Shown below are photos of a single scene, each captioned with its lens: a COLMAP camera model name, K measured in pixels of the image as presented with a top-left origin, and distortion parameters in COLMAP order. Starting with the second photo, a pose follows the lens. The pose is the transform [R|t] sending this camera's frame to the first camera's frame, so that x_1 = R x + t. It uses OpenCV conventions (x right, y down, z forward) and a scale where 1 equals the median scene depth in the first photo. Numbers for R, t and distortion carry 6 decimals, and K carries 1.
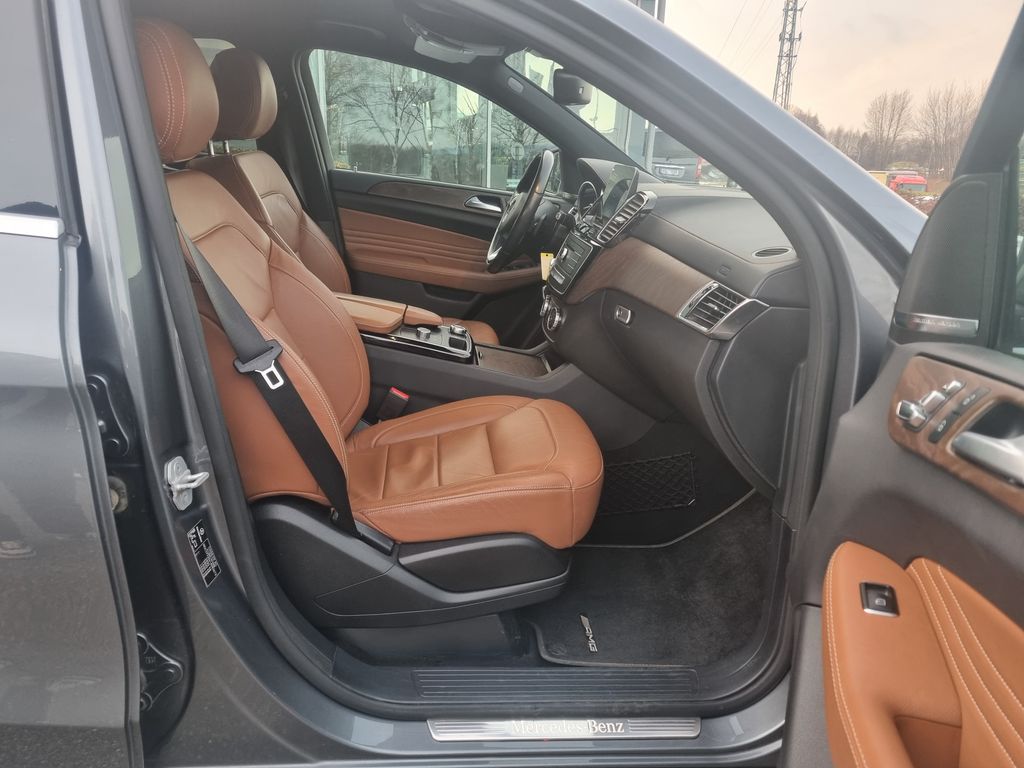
lens RADIAL K [[780.5, 0, 512.5], [0, 780.5, 367.9], [0, 0, 1]] dist [0.043656, -0.002281]
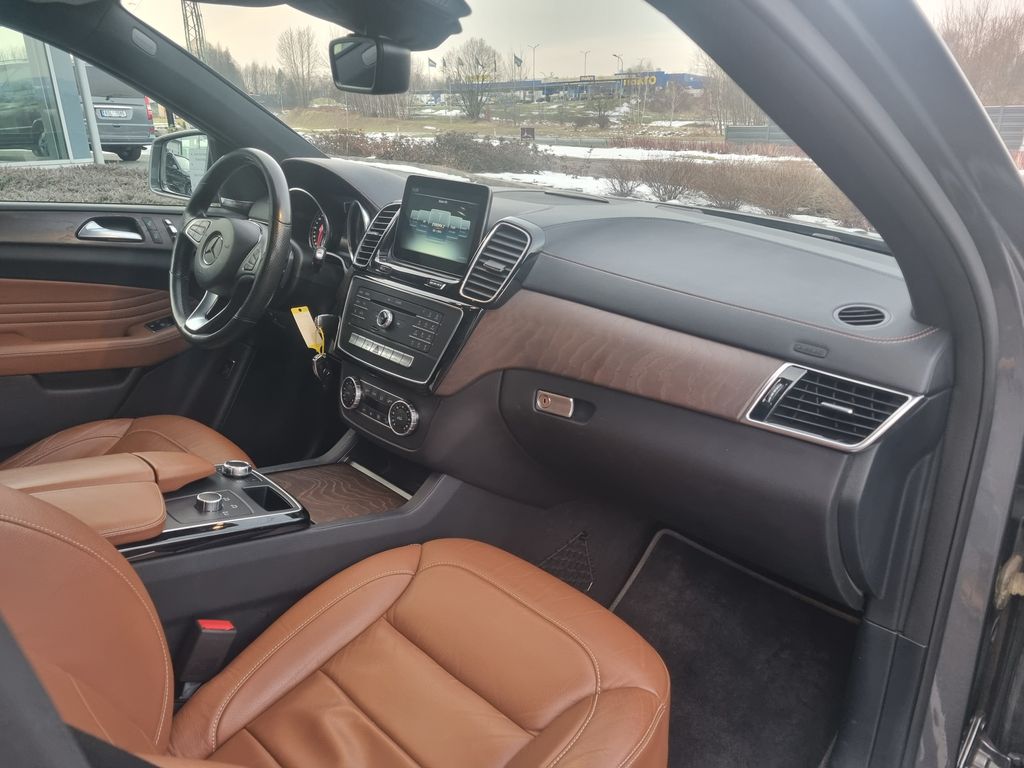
lens RADIAL K [[782.4, 0, 512.0], [0, 782.4, 384.0], [0, 0, 1]] dist [0.112774, -0.116812]
pose [[0.782879, -0.234748, 0.576190, -0.270868], [0.184170, 0.972023, 0.145781, -0.180525], [-0.594292, -0.008012, 0.804210, 0.411209]]
